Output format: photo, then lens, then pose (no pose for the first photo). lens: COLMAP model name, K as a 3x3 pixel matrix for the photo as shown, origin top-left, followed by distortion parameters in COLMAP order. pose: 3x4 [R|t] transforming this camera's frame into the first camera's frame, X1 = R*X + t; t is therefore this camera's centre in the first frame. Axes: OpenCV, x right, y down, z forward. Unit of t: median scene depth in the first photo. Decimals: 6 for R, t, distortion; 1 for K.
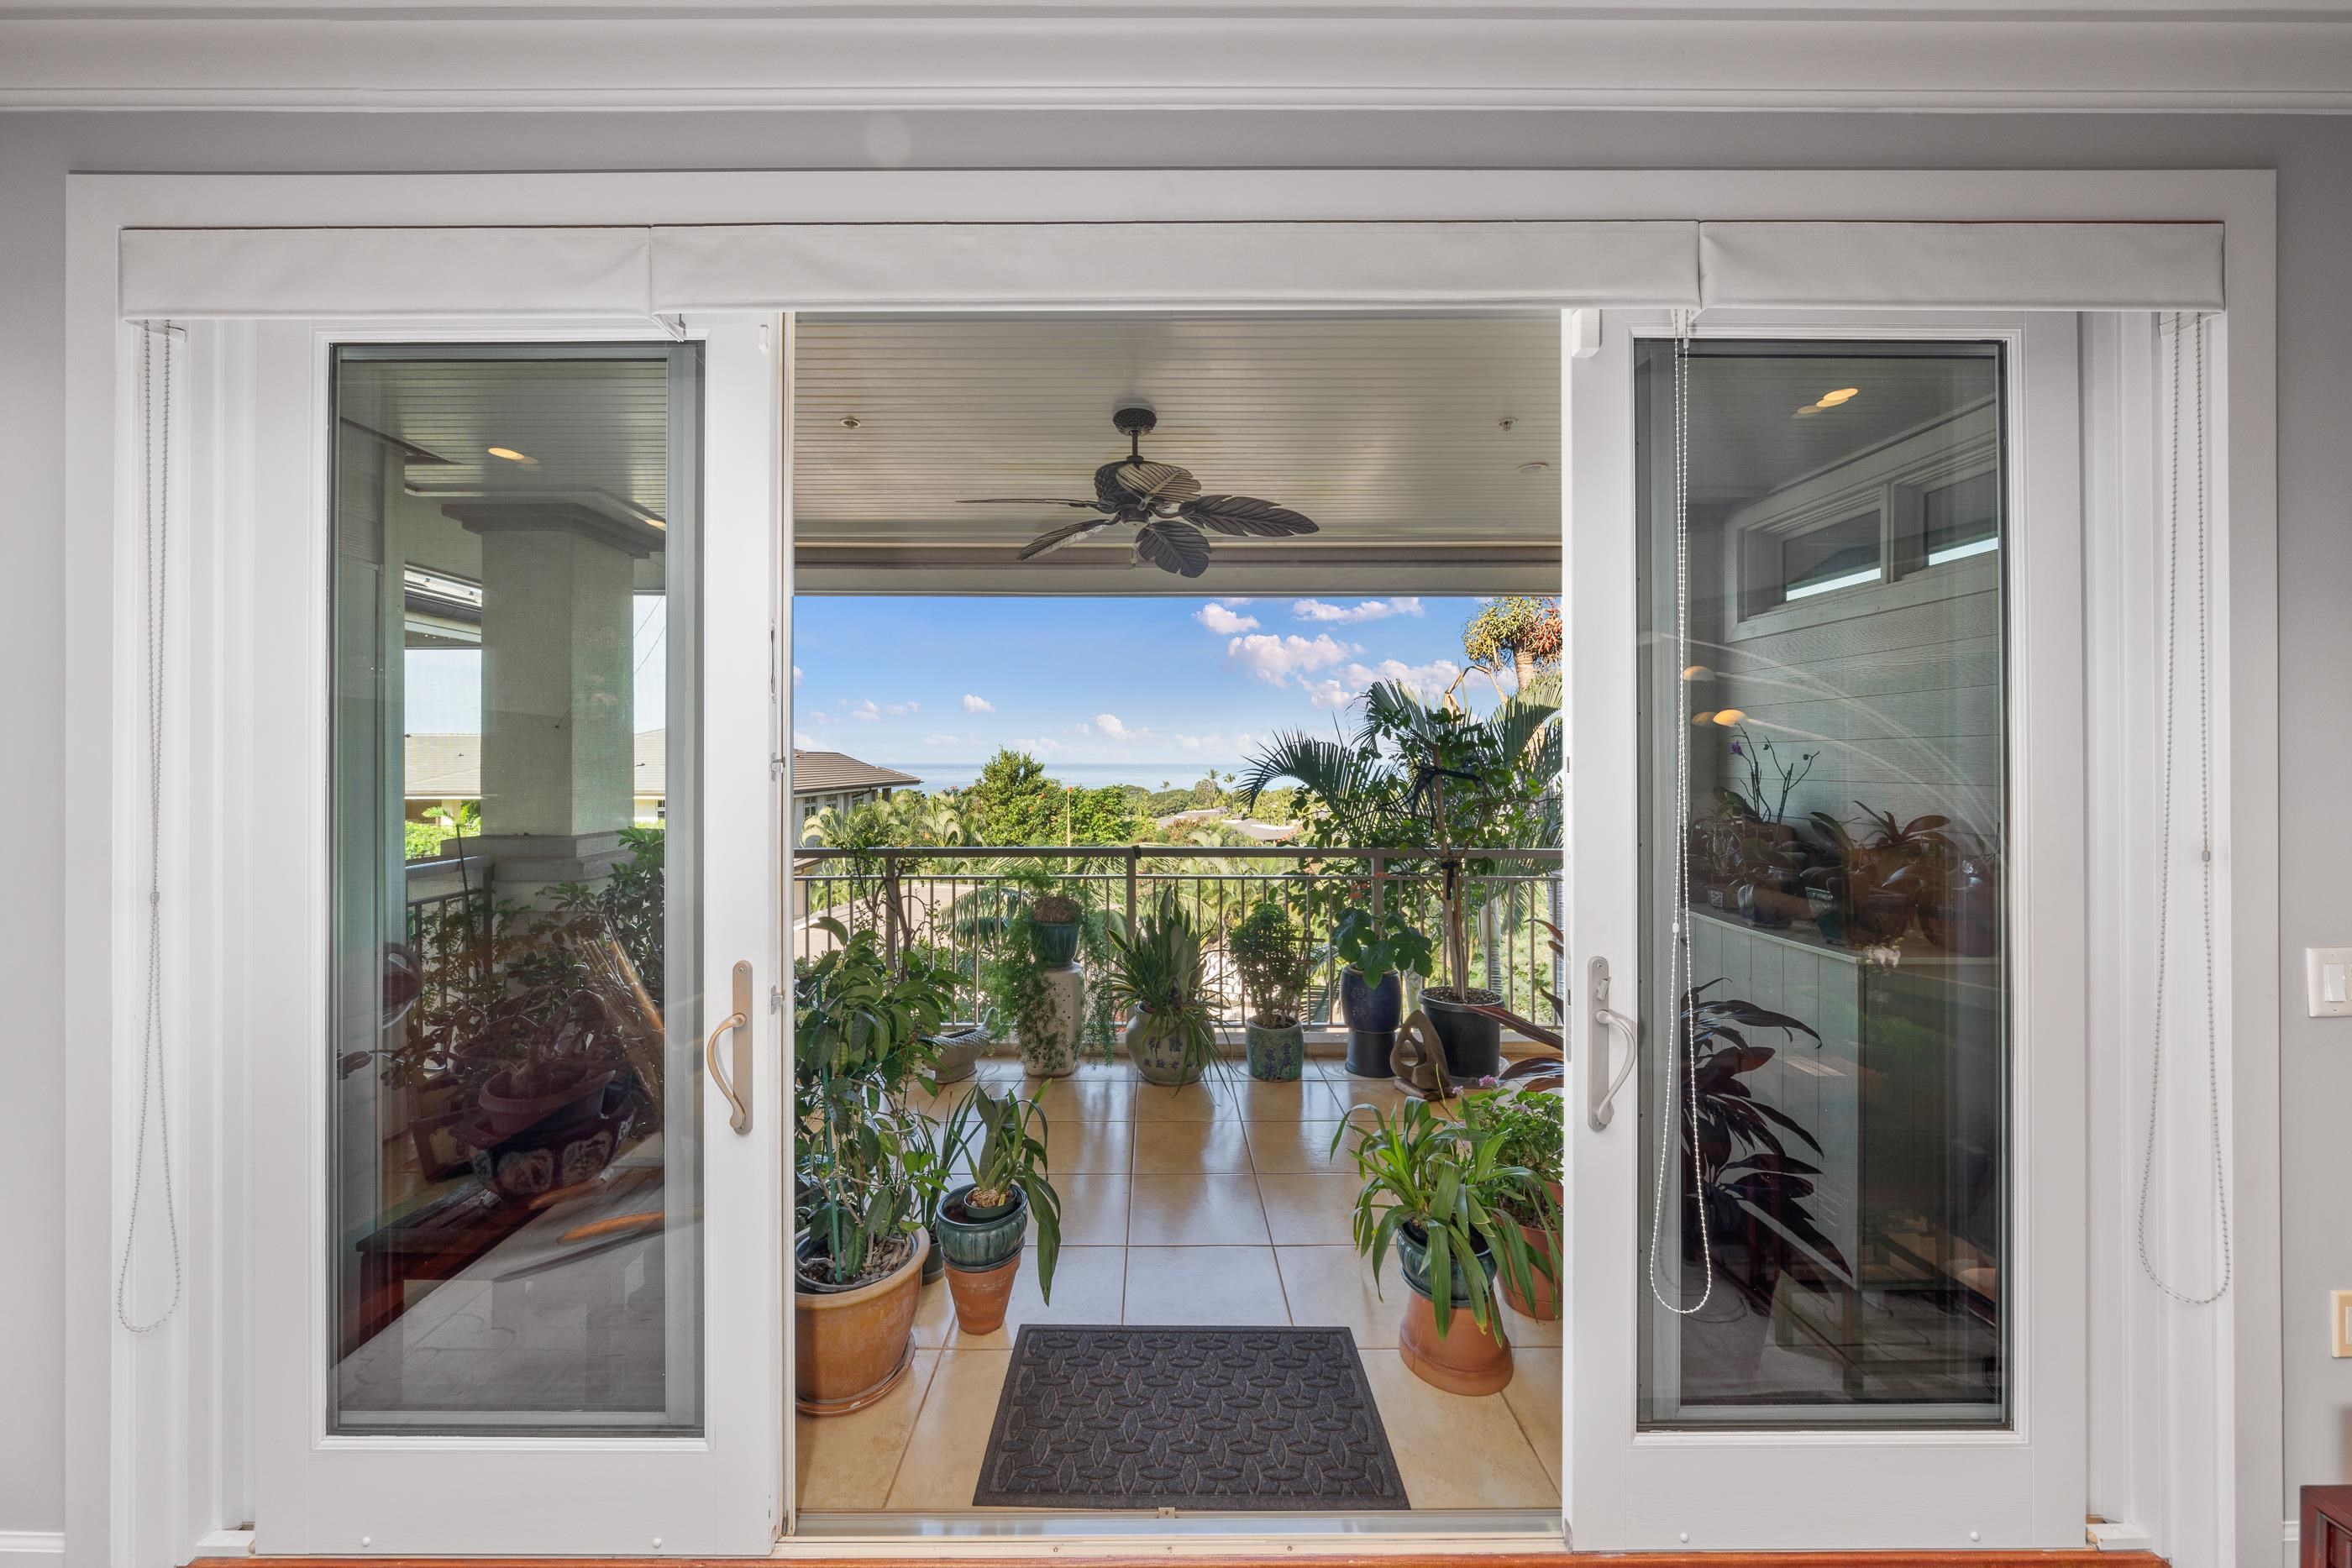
lens RADIAL K [[814.3, 0, 1170.3], [0, 814.3, 765.7], [0, 0, 1]] dist [-0.004254, -0.000168]
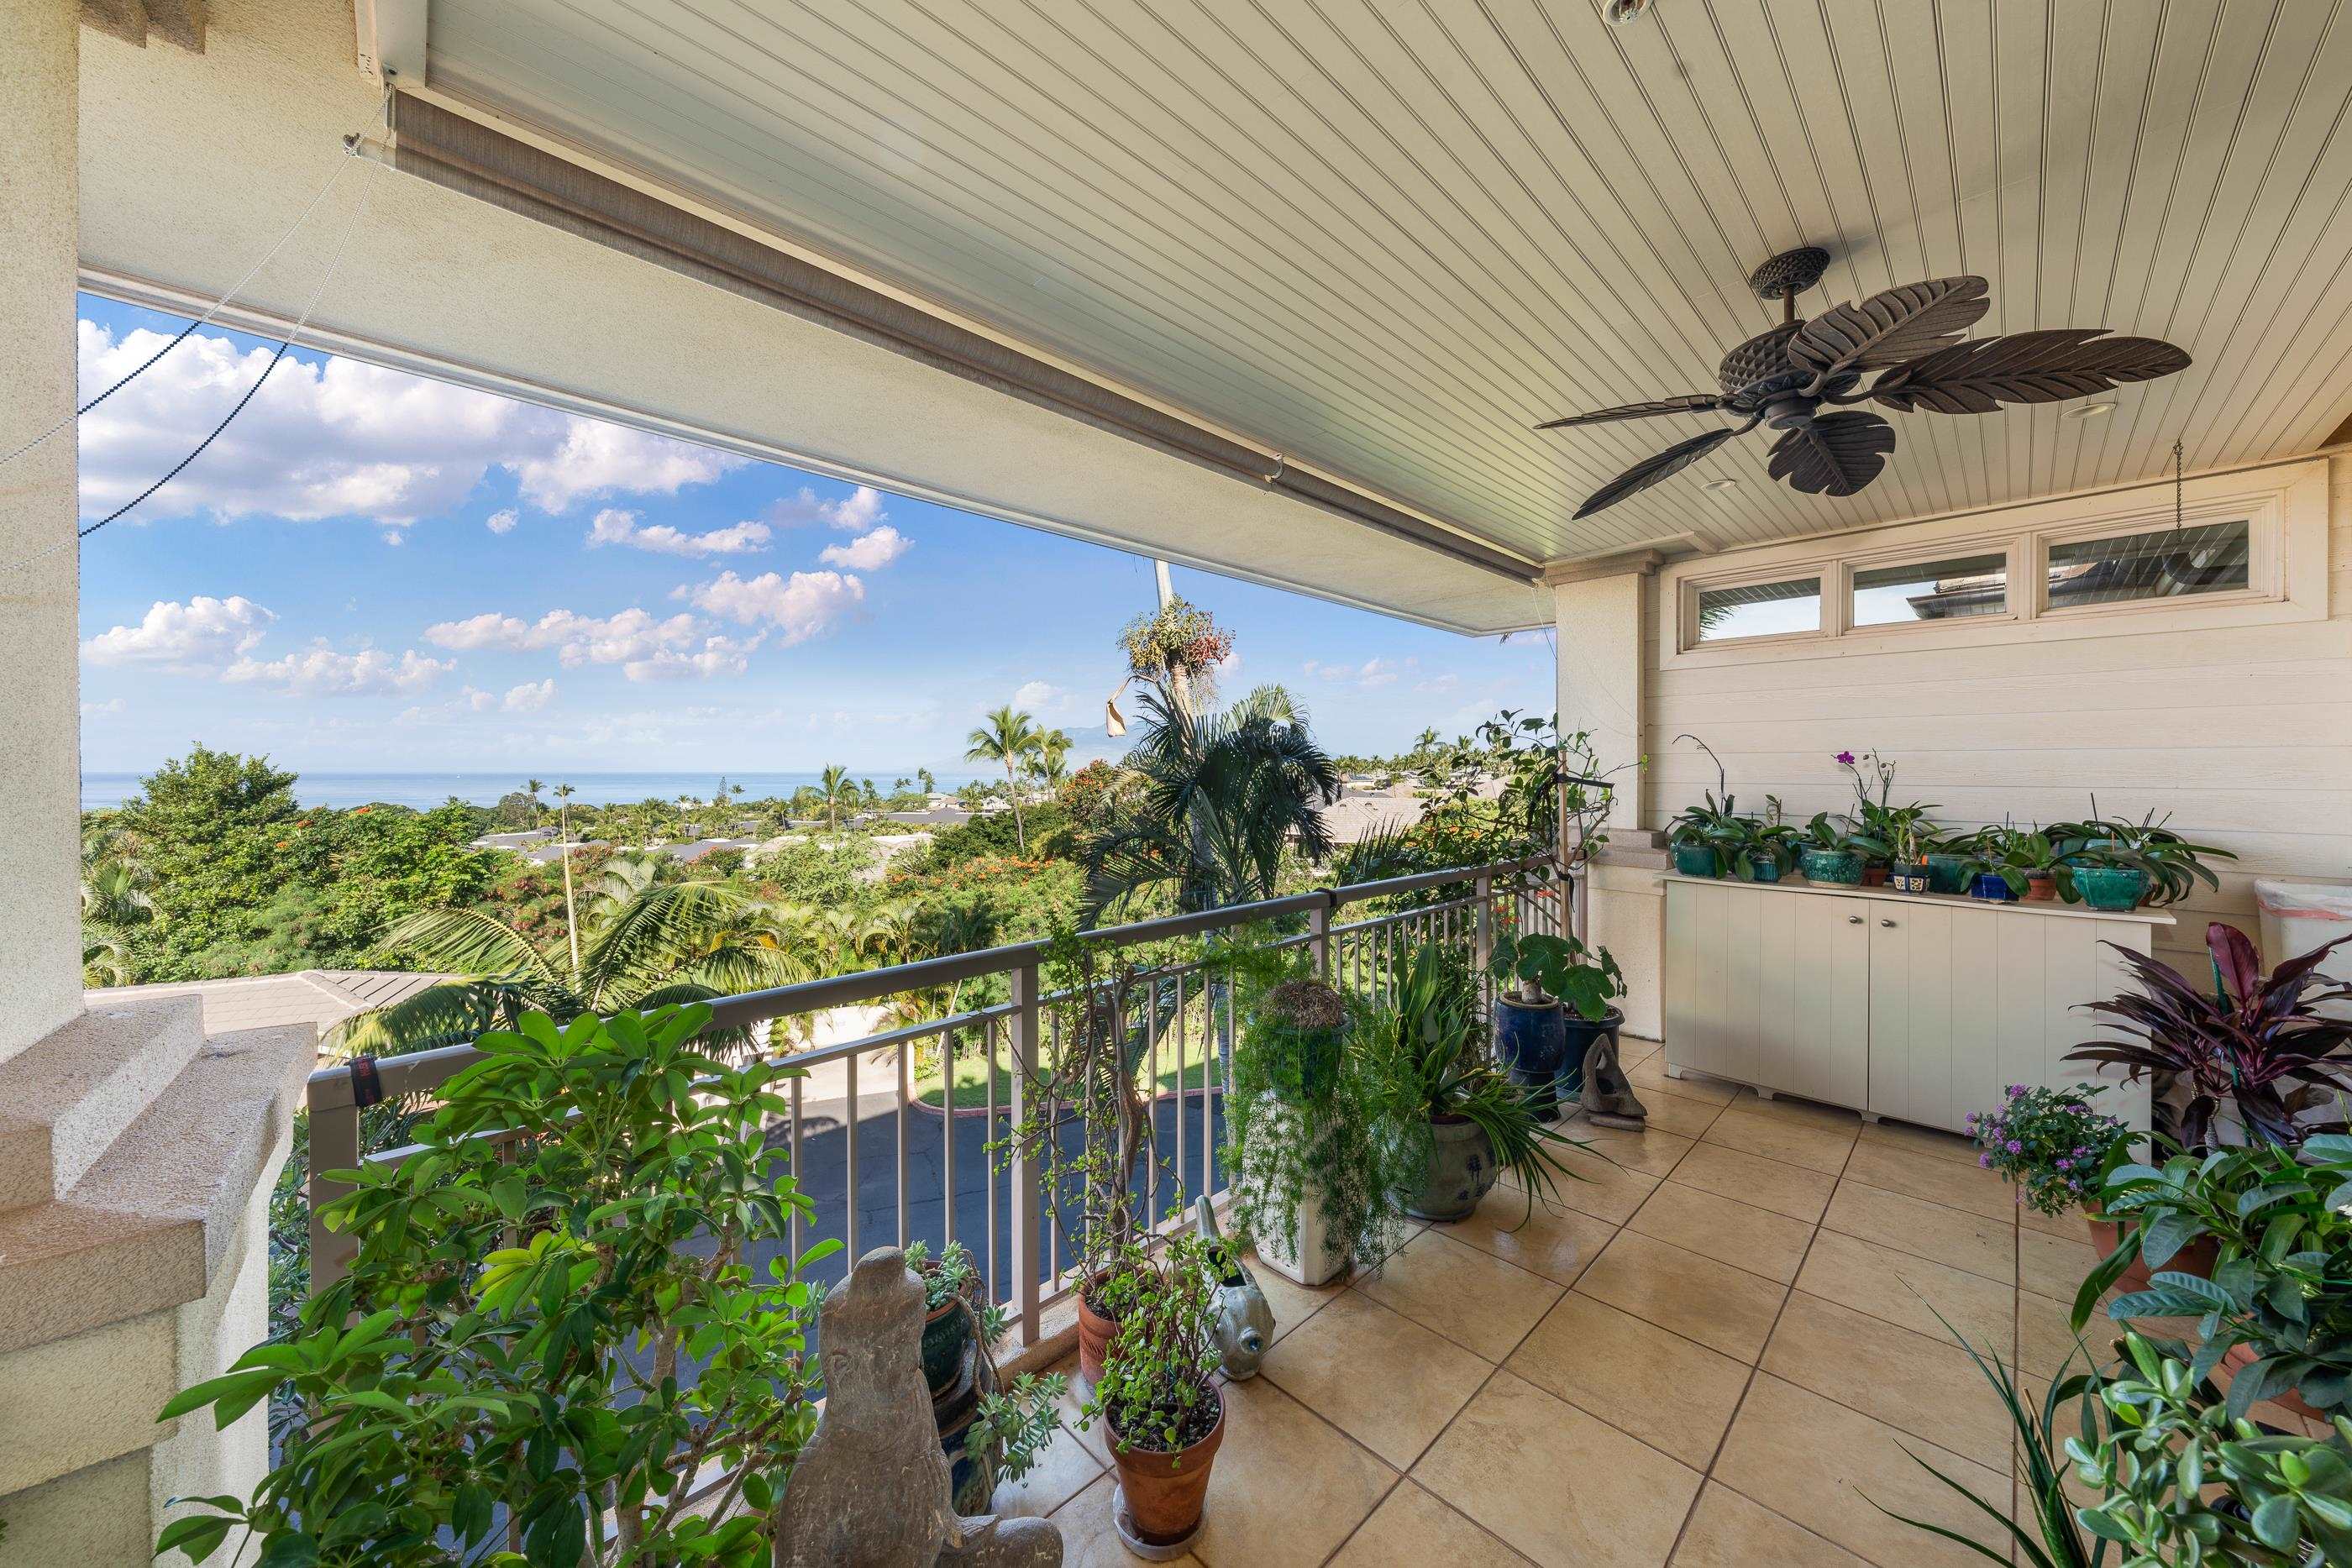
lens RADIAL K [[814.3, 0, 1170.3], [0, 814.3, 765.7], [0, 0, 1]] dist [-0.004254, -0.000168]
pose [[0.730272, 0.004951, 0.683139, -0.092741], [0.002232, 0.999951, -0.009634, -0.000464], [-0.683153, 0.008560, 0.730225, 0.082469]]
